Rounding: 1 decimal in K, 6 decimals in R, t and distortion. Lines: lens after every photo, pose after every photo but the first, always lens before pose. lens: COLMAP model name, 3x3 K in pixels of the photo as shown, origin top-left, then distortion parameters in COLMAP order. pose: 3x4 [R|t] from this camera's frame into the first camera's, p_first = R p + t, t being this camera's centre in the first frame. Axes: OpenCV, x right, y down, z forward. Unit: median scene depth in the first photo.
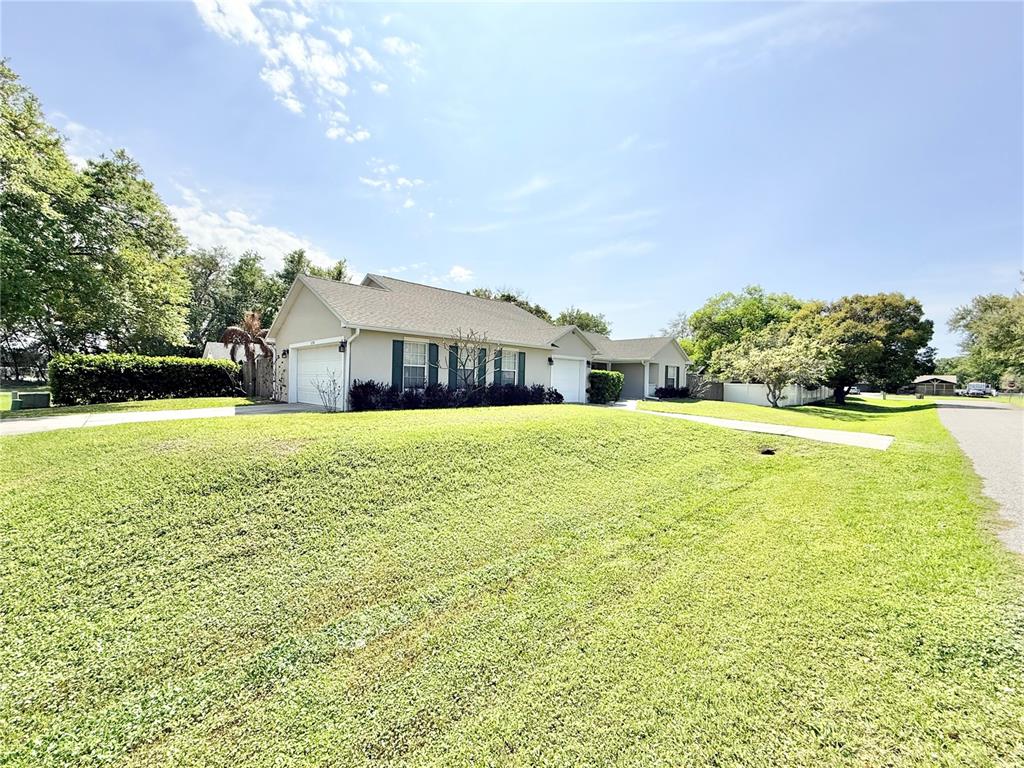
lens RADIAL K [[405.2, 0, 508.0], [0, 405.2, 392.1], [0, 0, 1]] dist [0.000886, -0.000186]
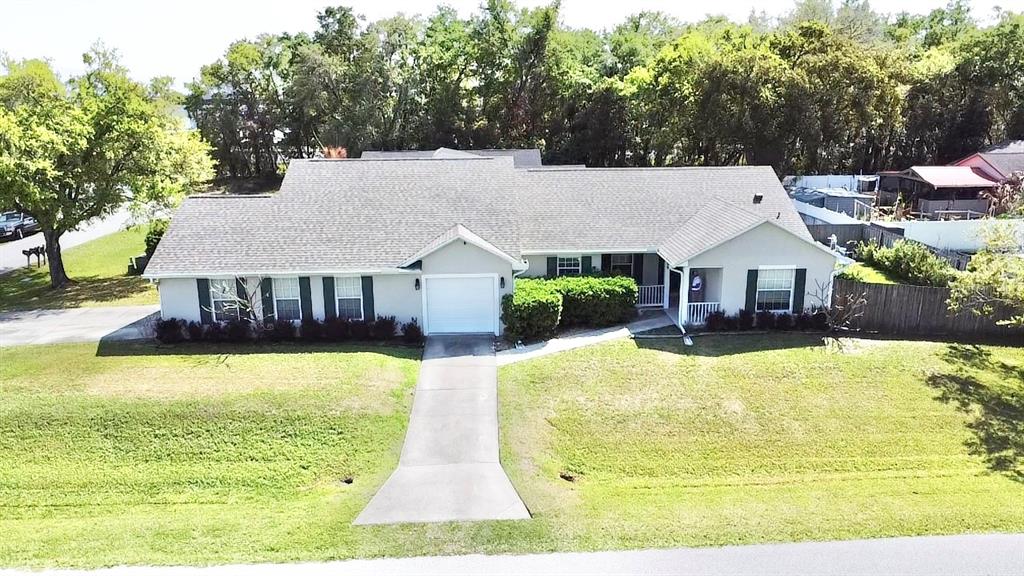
lens RADIAL K [[728.0, 0, 512.2], [0, 728.0, 285.4], [0, 0, 1]] dist [-0.025101, -0.001897]
pose [[0.742491, 0.143057, -0.654402, 1.495798], [0.004593, 0.975819, 0.218533, -0.490765], [0.669840, -0.165264, 0.723879, 0.126278]]
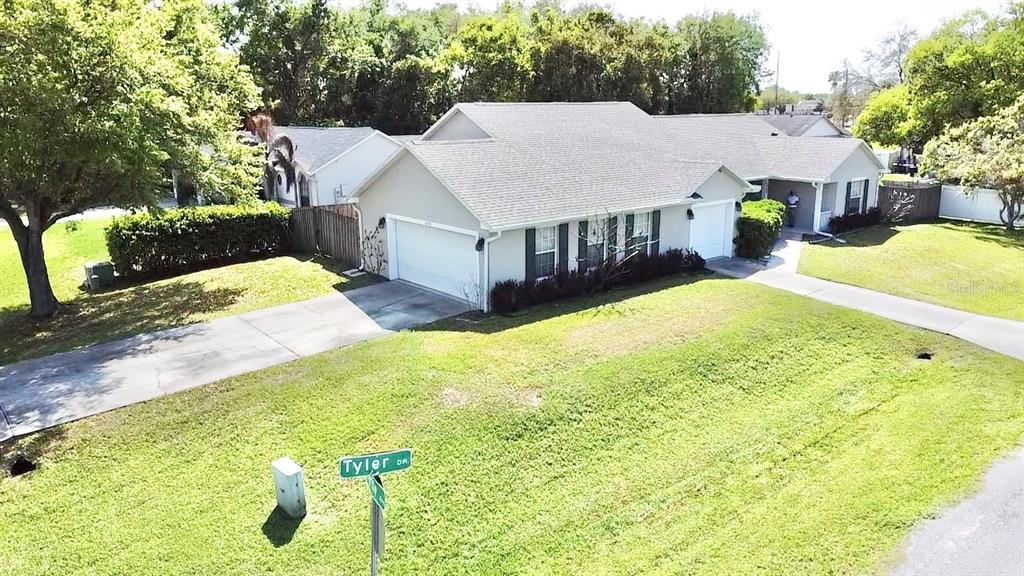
lens RADIAL K [[728.0, 0, 510.7], [0, 728.0, 284.9], [0, 0, 1]] dist [-0.025101, -0.001897]
pose [[0.995988, -0.005539, -0.089318, -0.153793], [0.024720, 0.976278, 0.215105, -0.330493], [0.086008, -0.216449, 0.972498, -0.582386]]
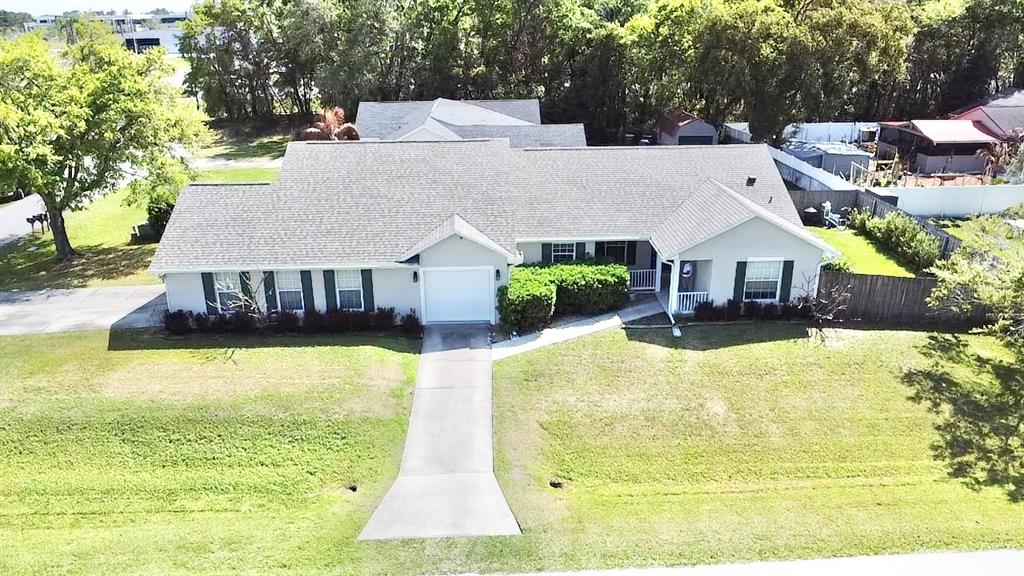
lens RADIAL K [[728.0, 0, 511.9], [0, 728.0, 281.9], [0, 0, 1]] dist [-0.025101, -0.001897]
pose [[0.741375, 0.211296, -0.636960, 1.510283], [0.004749, 0.947465, 0.319826, -0.682669], [0.671075, -0.240136, 0.701423, 0.133930]]
